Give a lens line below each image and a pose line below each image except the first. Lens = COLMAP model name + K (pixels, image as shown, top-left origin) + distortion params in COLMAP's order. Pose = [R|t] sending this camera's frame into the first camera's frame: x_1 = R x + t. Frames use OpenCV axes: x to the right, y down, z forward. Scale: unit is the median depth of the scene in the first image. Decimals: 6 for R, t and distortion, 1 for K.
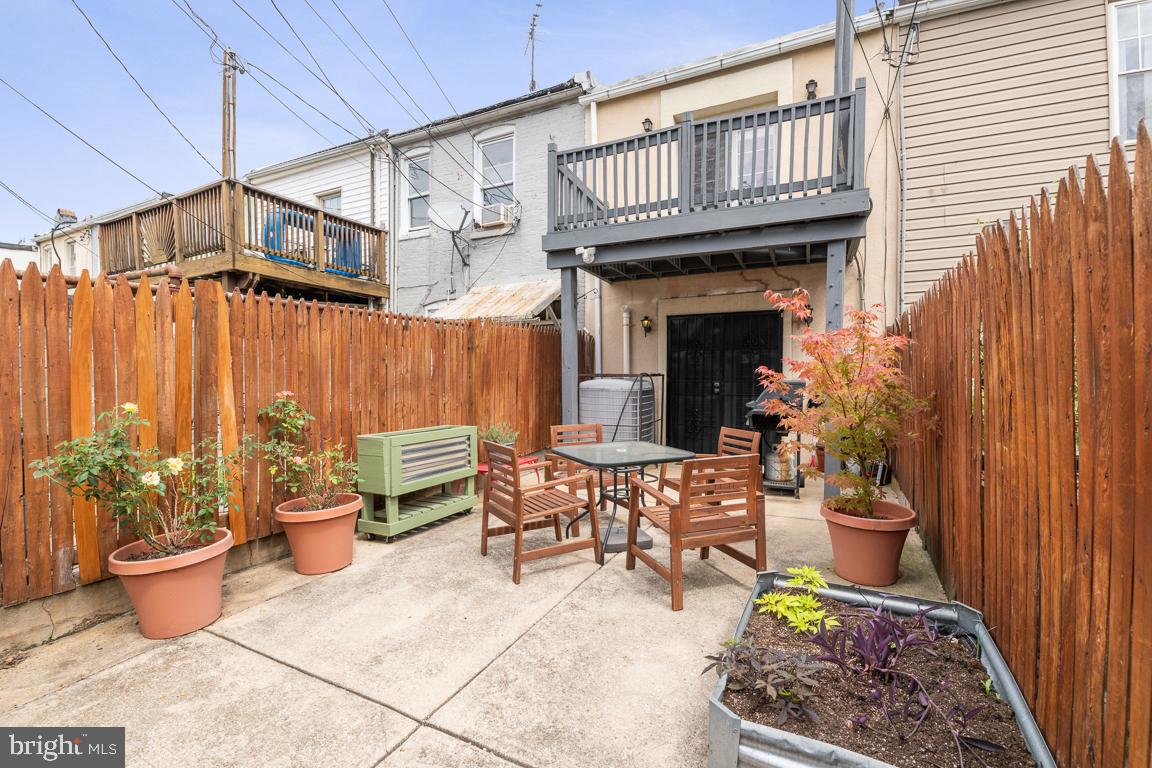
lens RADIAL K [[504.5, 0, 607.9], [0, 504.5, 379.9], [0, 0, 1]] dist [-0.004139, -0.004565]
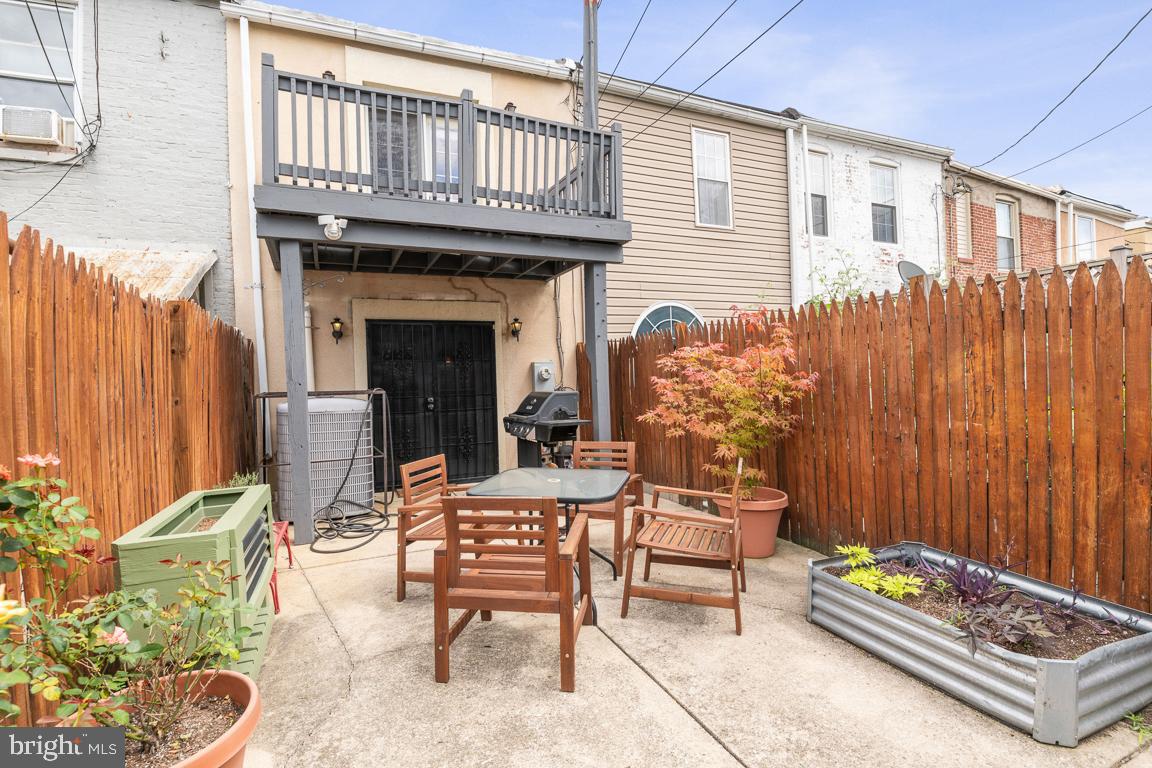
lens RADIAL K [[504.5, 0, 580.3], [0, 504.5, 380.3], [0, 0, 1]] dist [-0.004139, -0.004565]
pose [[0.683024, -0.016973, 0.730199, -0.260937], [0.037911, 0.999206, -0.012235, -0.004521], [-0.729412, 0.036039, 0.683125, 0.197611]]
